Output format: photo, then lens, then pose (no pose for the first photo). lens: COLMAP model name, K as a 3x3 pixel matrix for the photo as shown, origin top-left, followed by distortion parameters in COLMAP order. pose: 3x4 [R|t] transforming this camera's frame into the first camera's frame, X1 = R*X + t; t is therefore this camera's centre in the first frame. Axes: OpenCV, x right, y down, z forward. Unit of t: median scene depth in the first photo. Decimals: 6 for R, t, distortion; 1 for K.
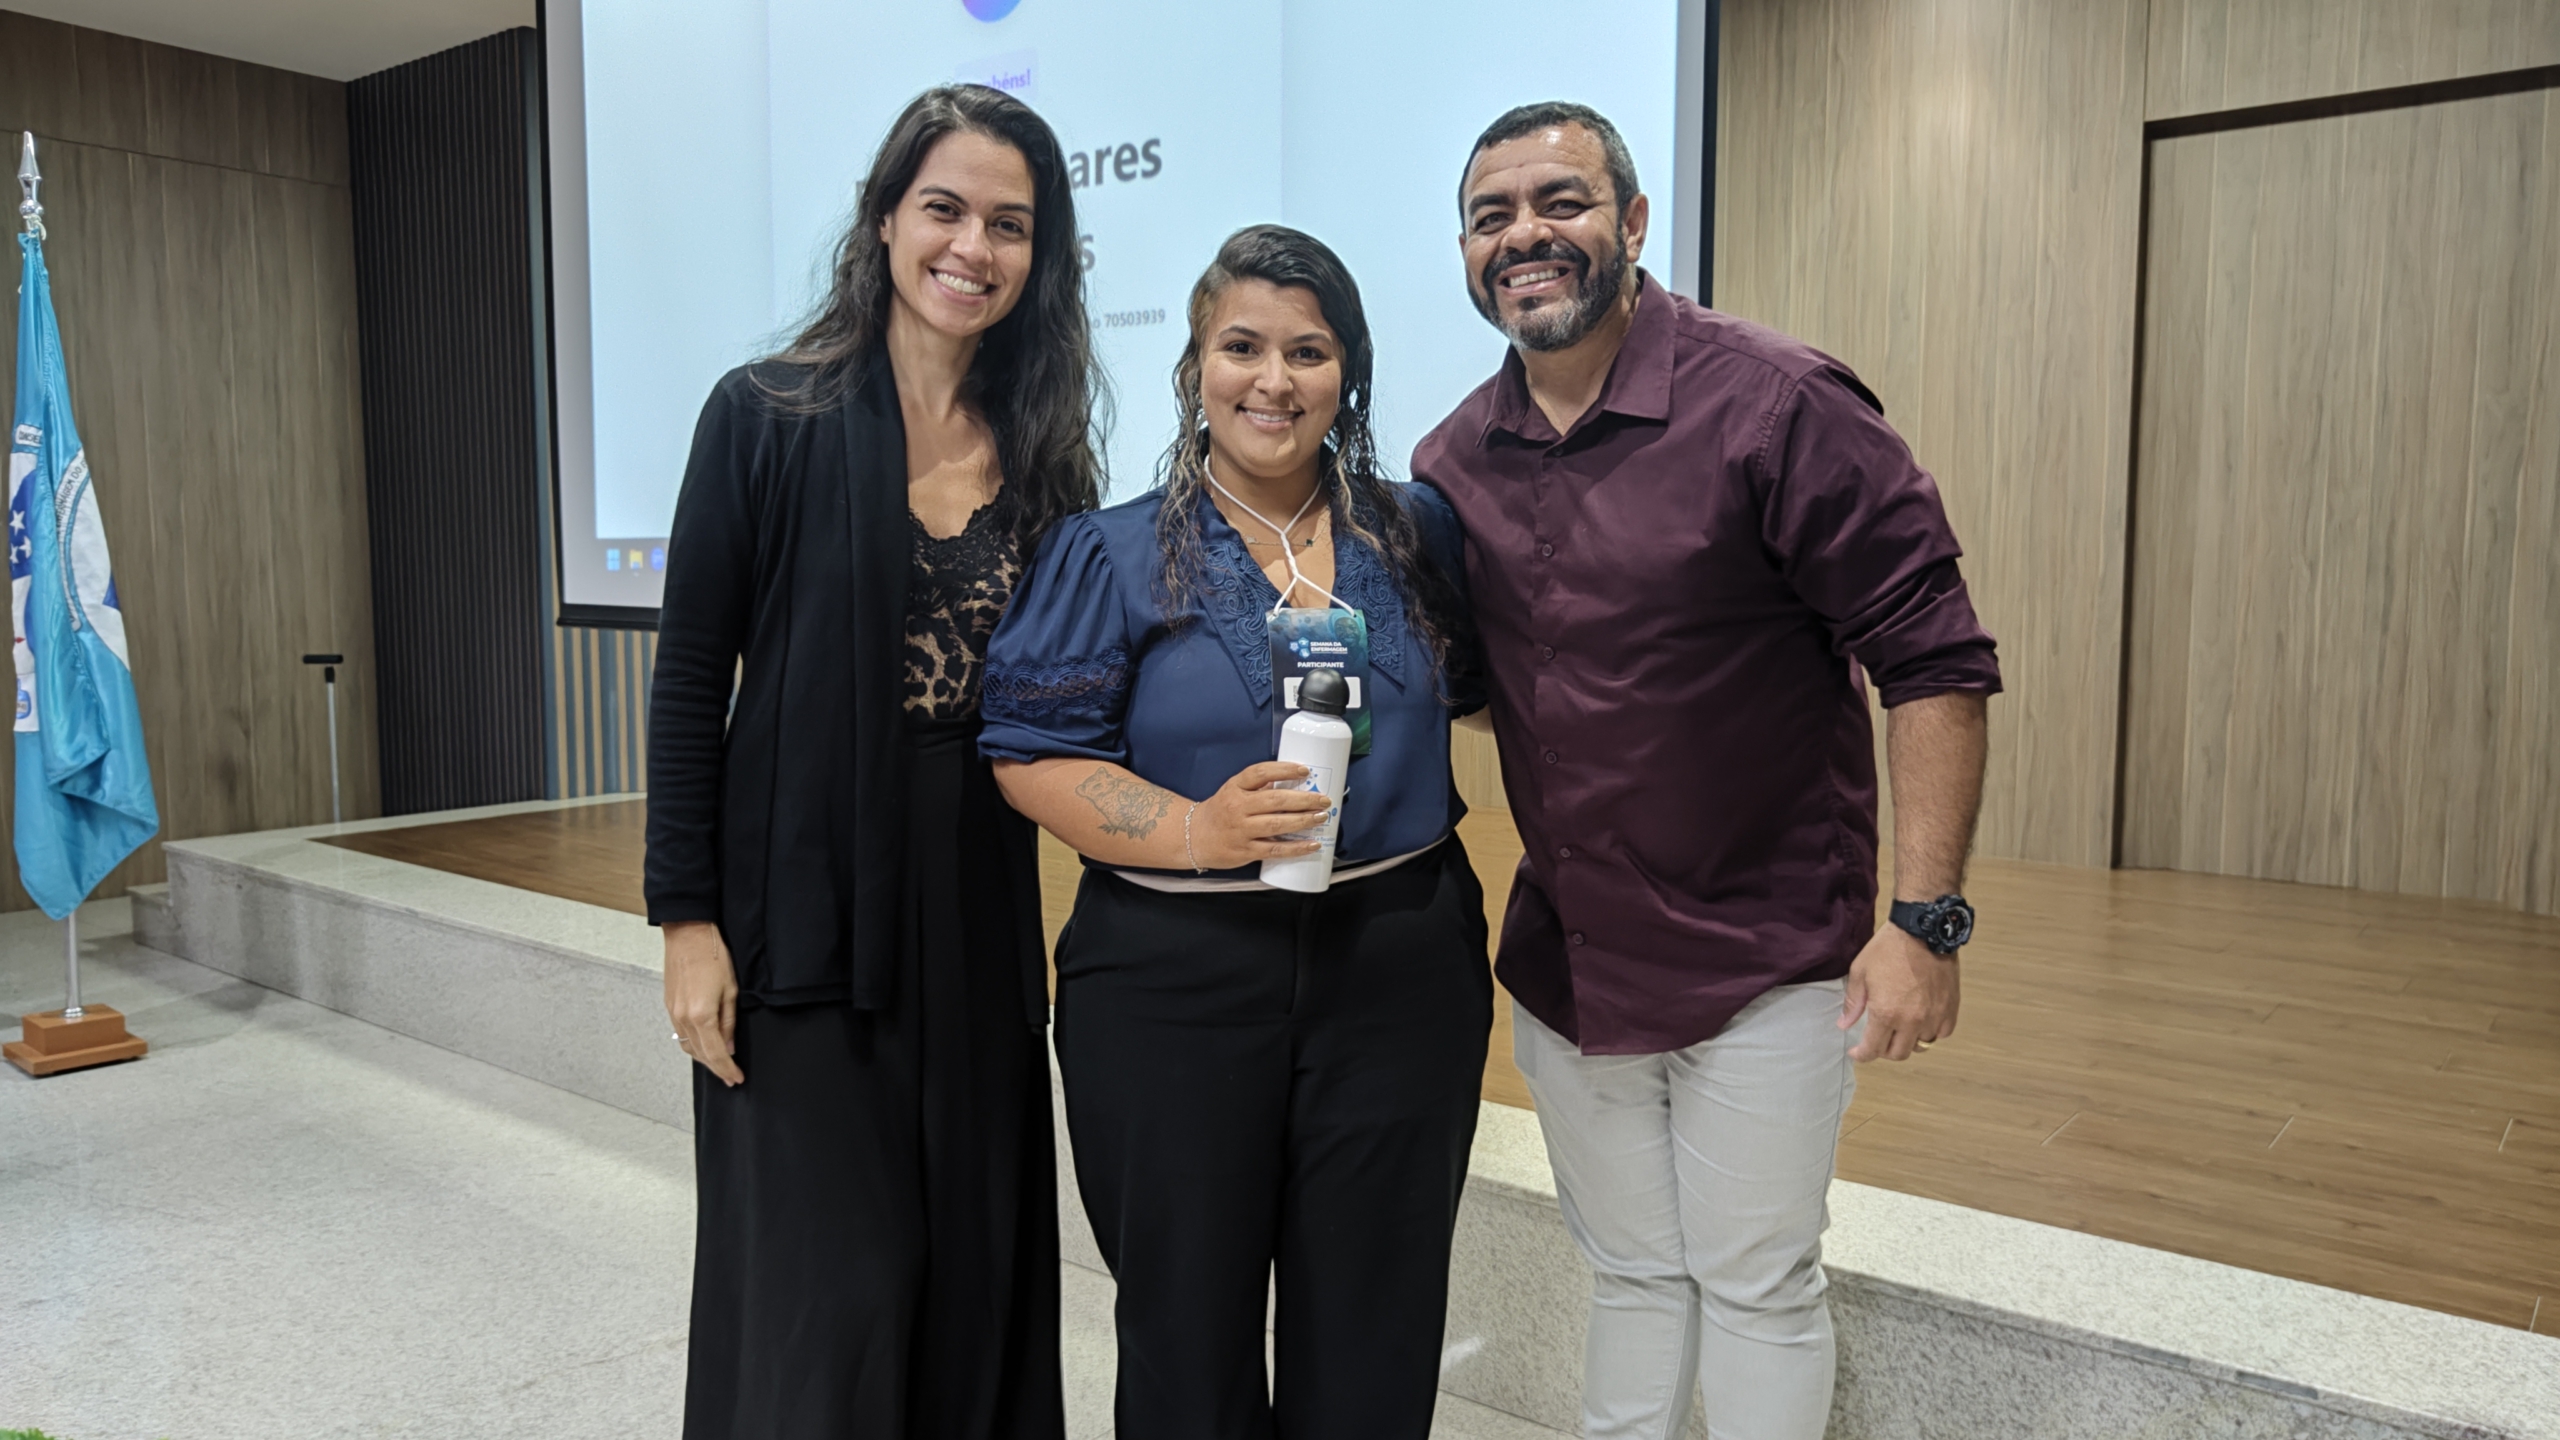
lens RADIAL K [[1818.1, 0, 1293.6], [0, 1818.1, 724.7], [0, 0, 1]] dist [-0.001966, 0.009230]
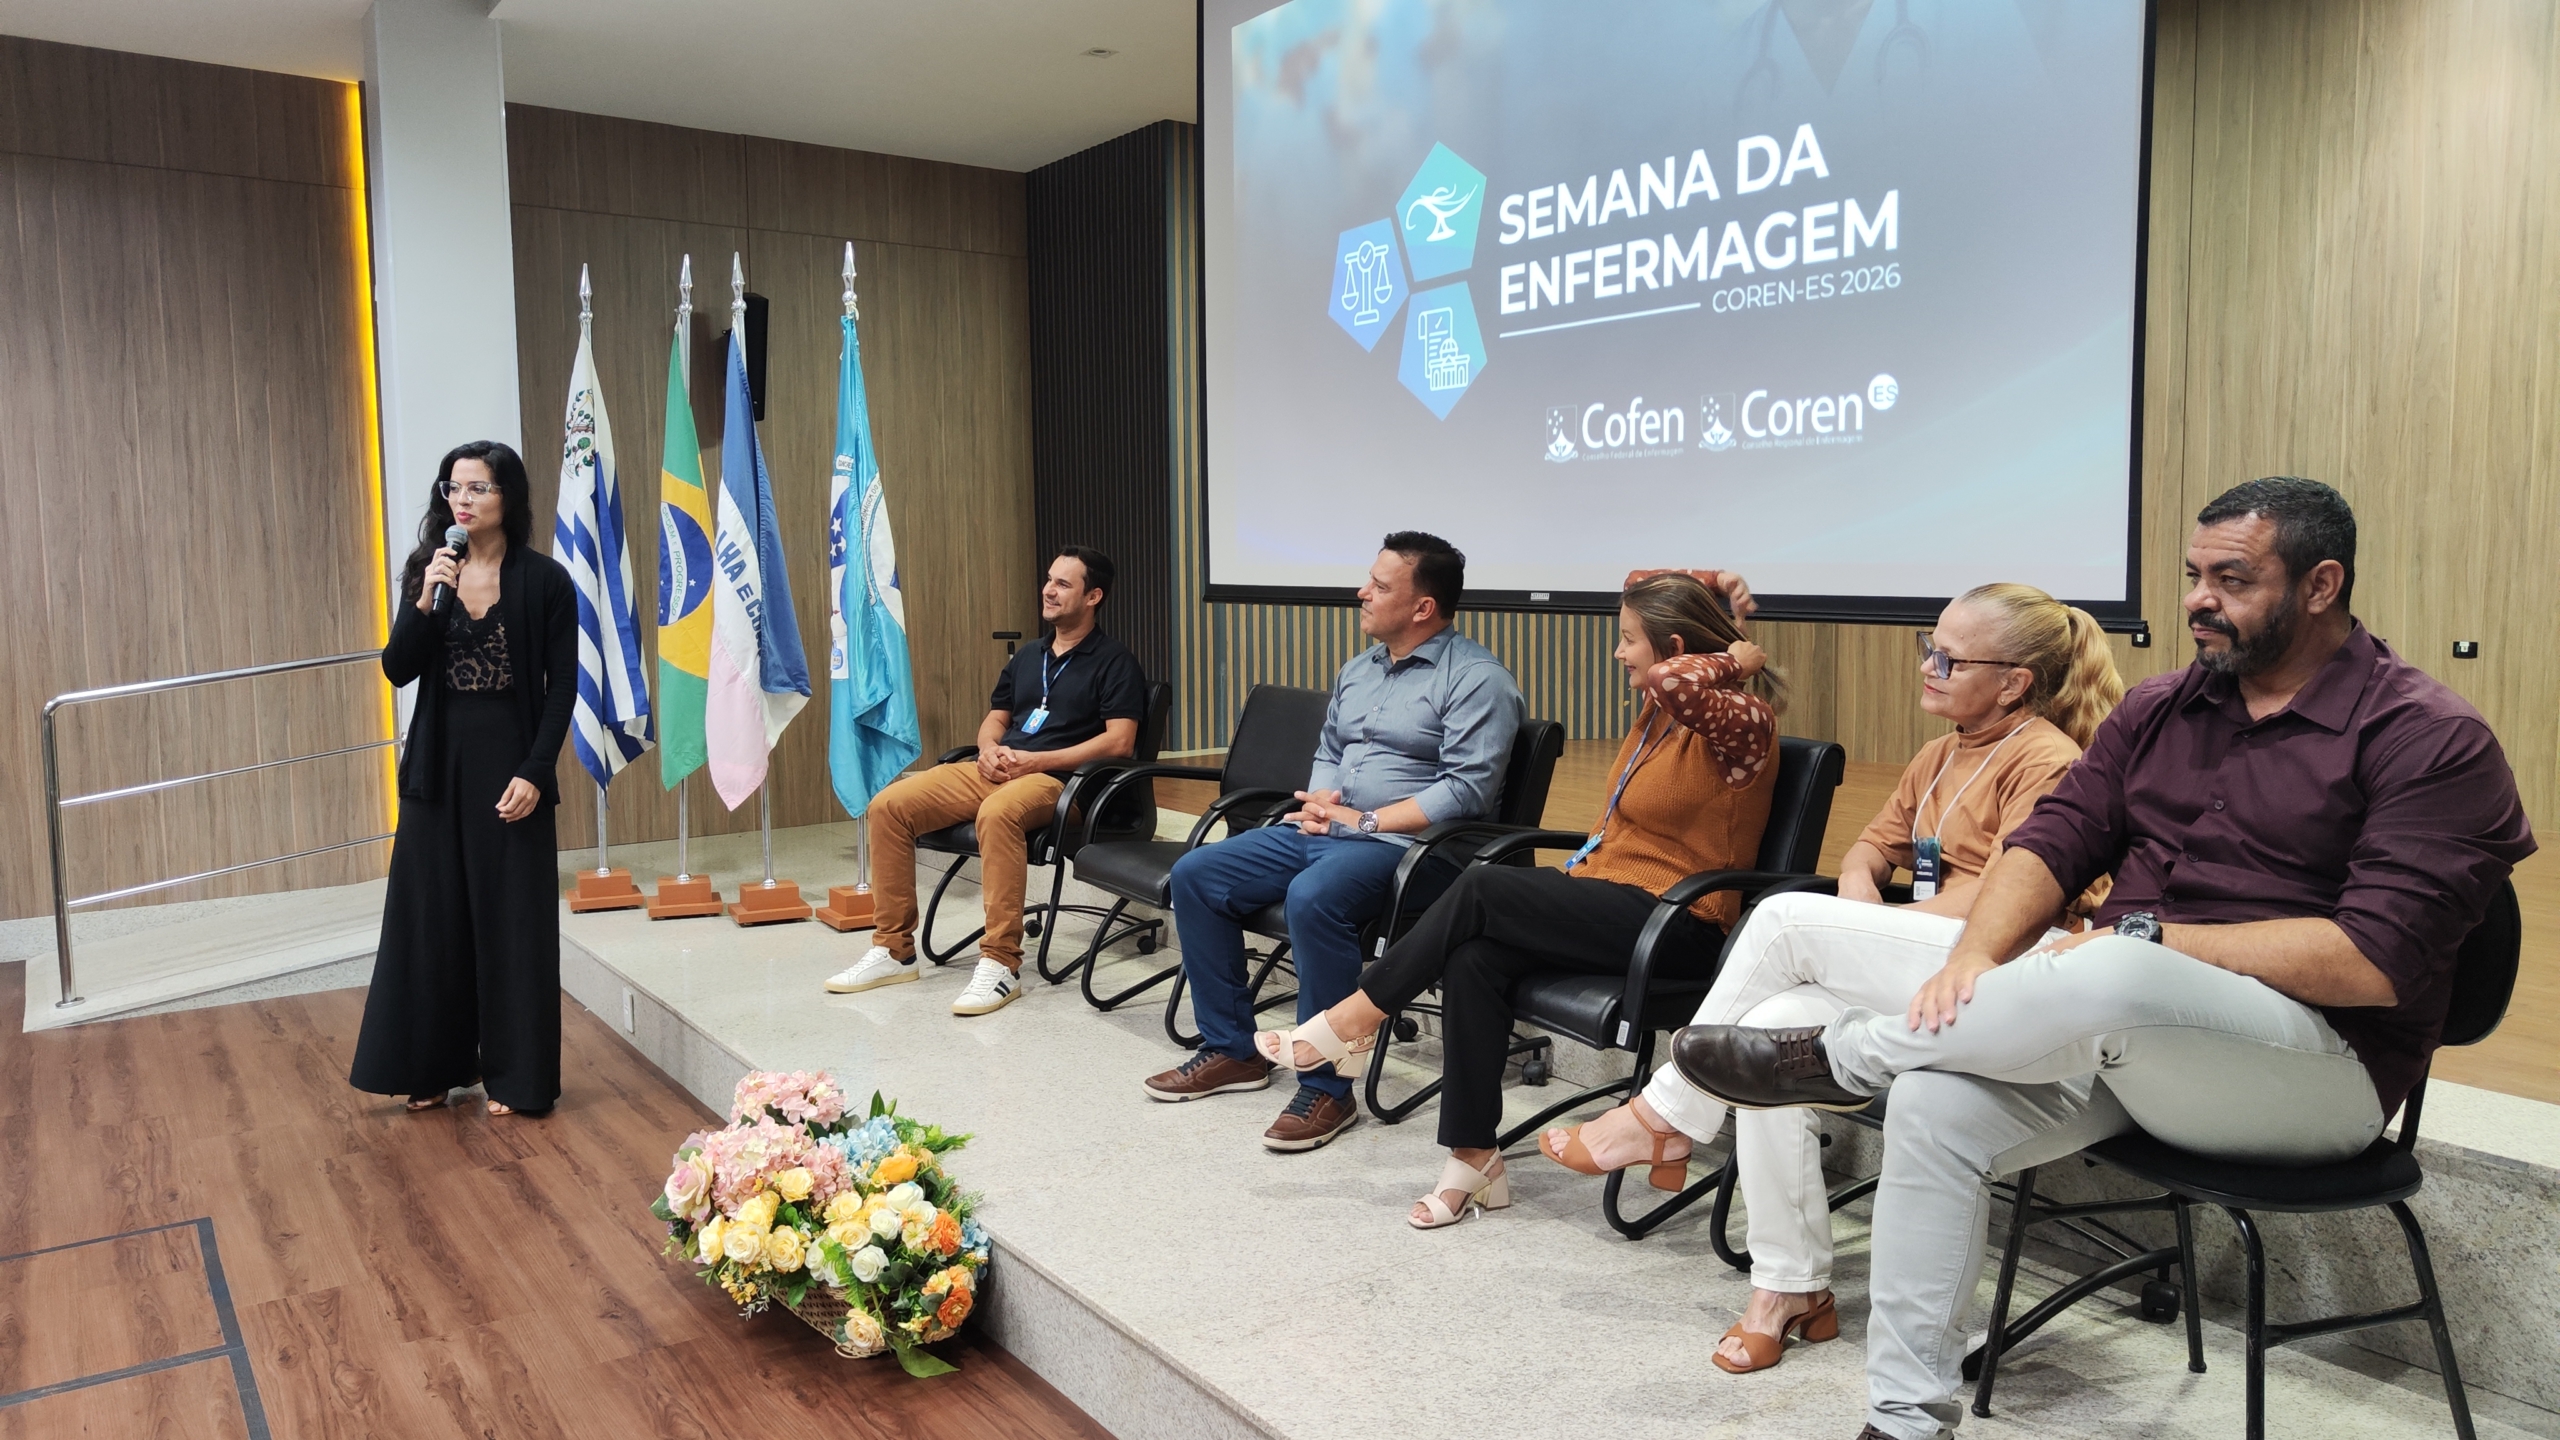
lens RADIAL K [[1807.0, 0, 1279.6], [0, 1807.0, 698.2], [0, 0, 1]] dist [-0.000040, 0.005192]
pose [[0.955613, 0.011947, -0.294384, 0.020057], [-0.016450, 0.999782, -0.012822, 0.029743], [0.294167, 0.017095, 0.955601, -0.195950]]
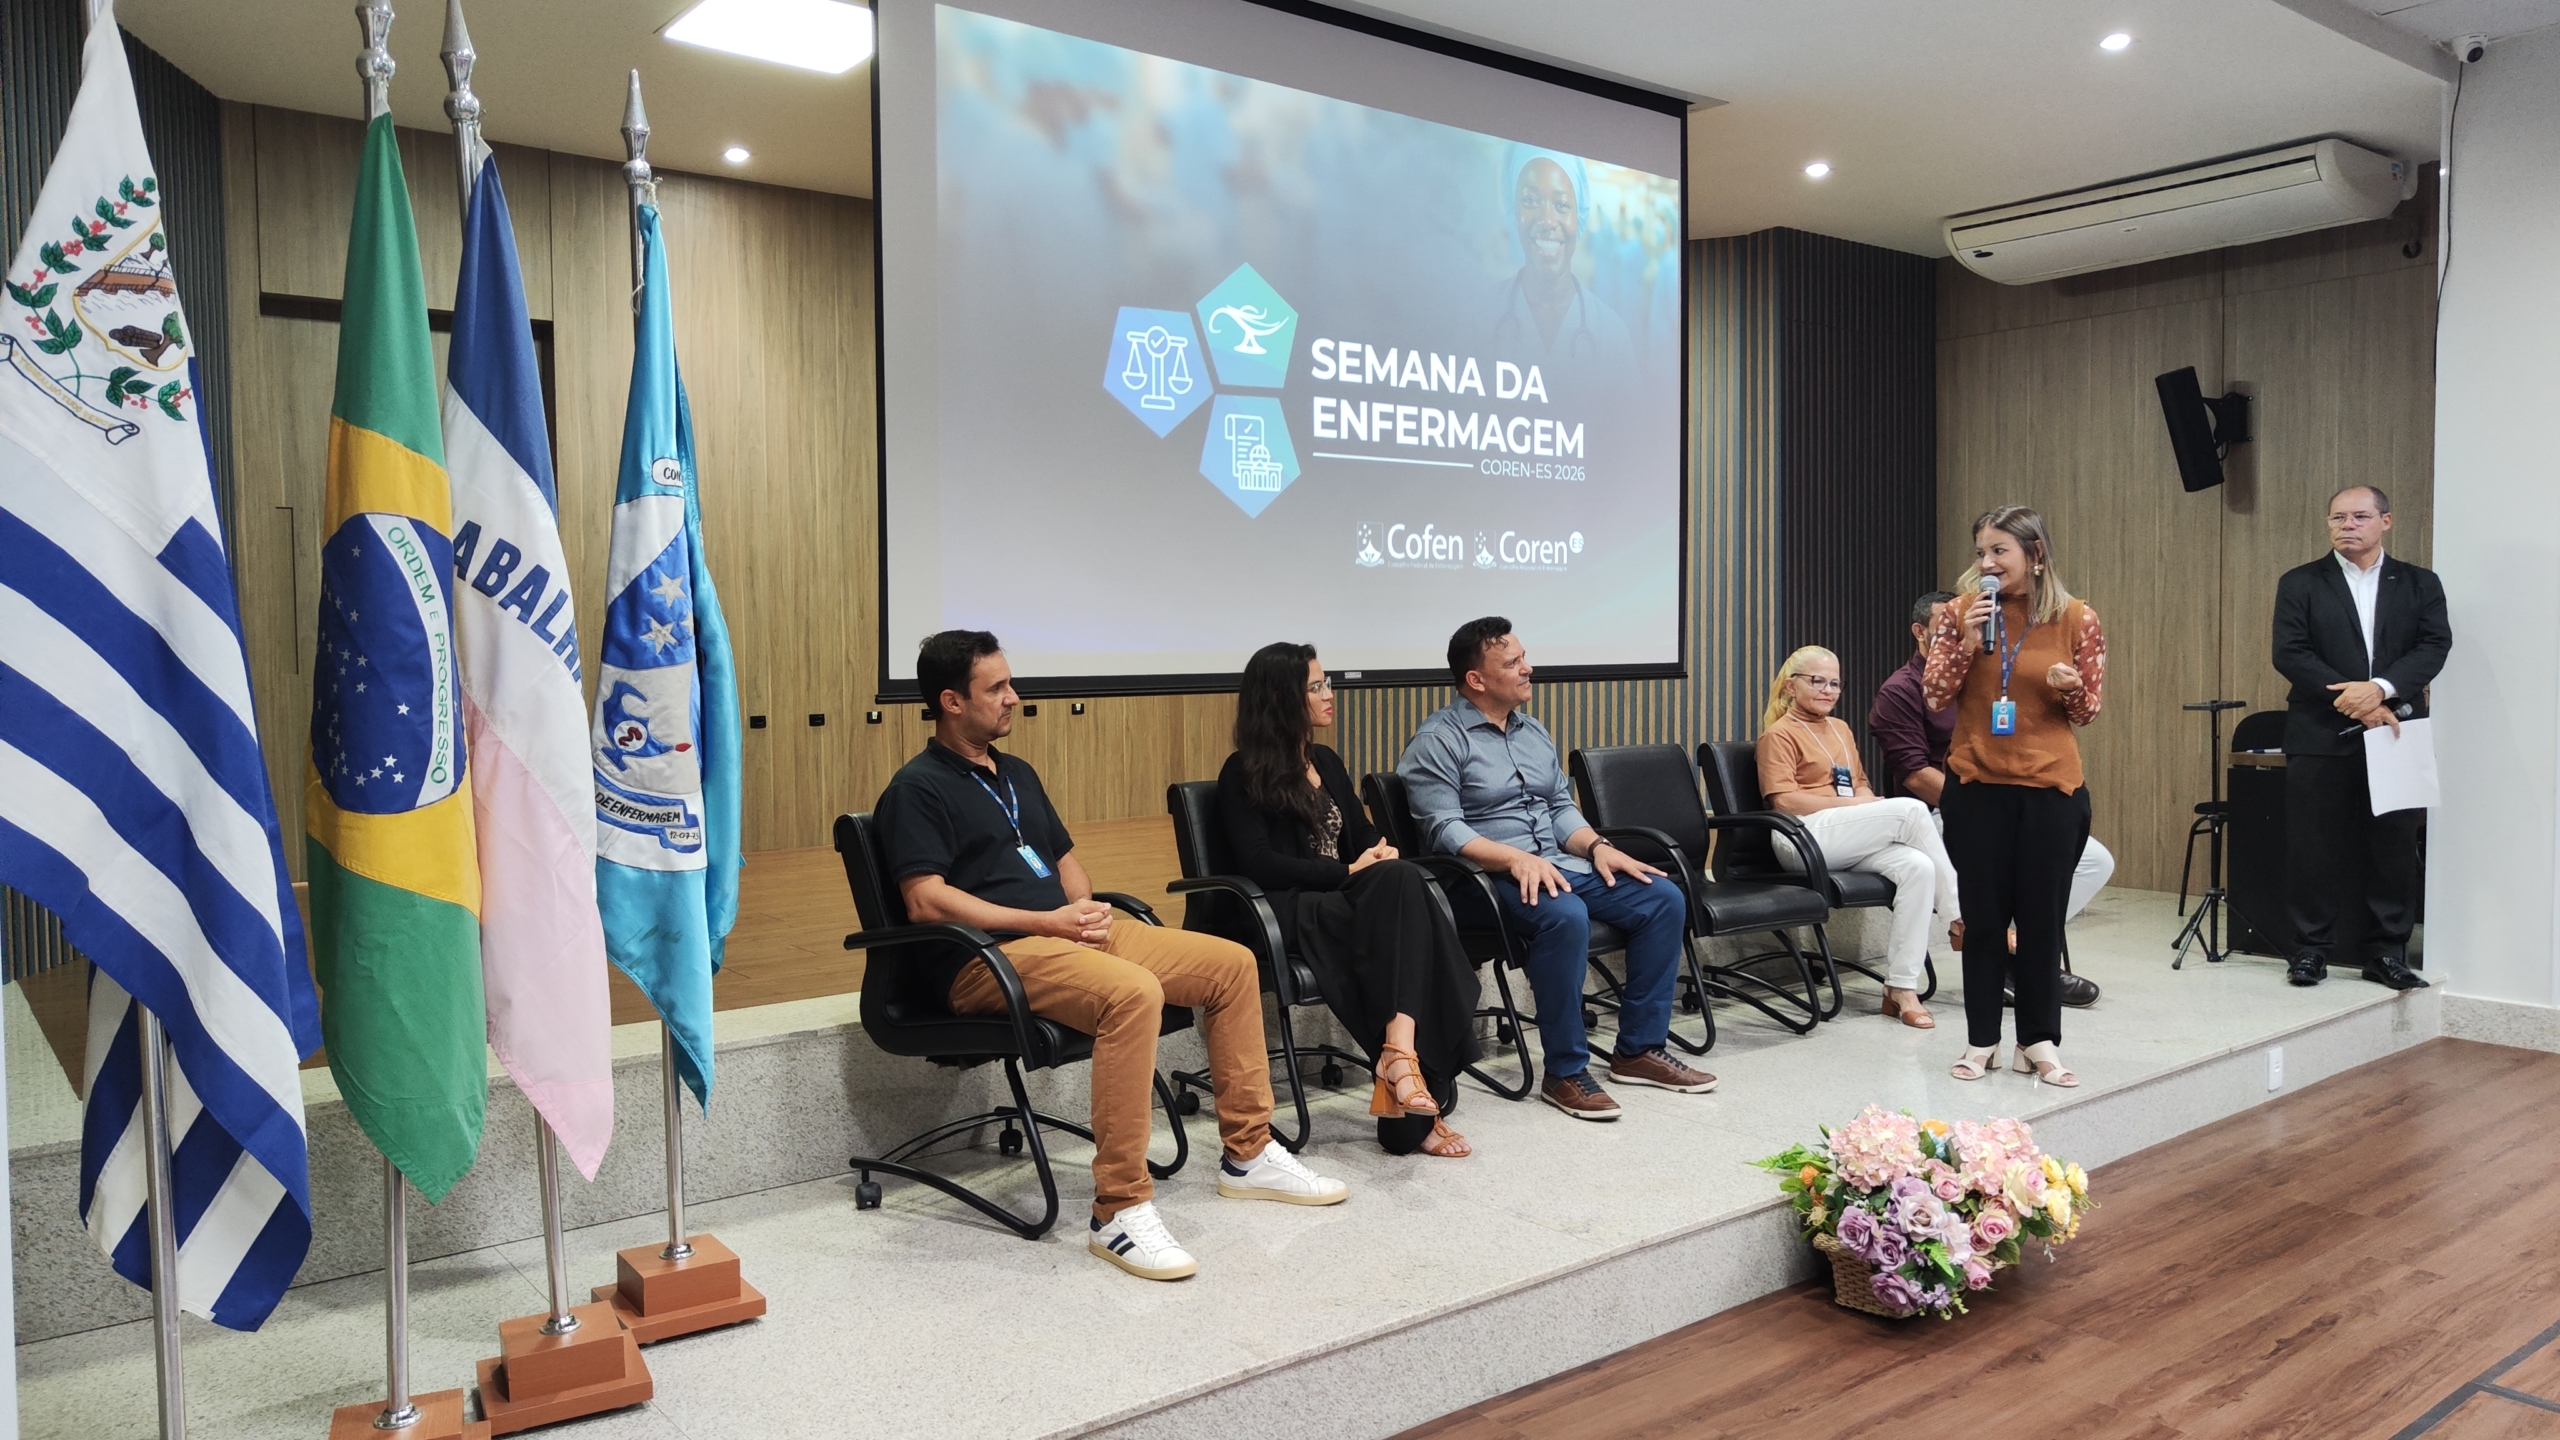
lens RADIAL K [[1781.4, 0, 1285.1], [0, 1781.4, 720.9], [0, 0, 1]] dist [0.028352, 0.000235]
pose [[0.228634, -0.051588, 0.972145, -1.339229], [0.102511, 0.994319, 0.028655, -0.051964], [-0.968100, 0.093104, 0.232624, 0.584808]]
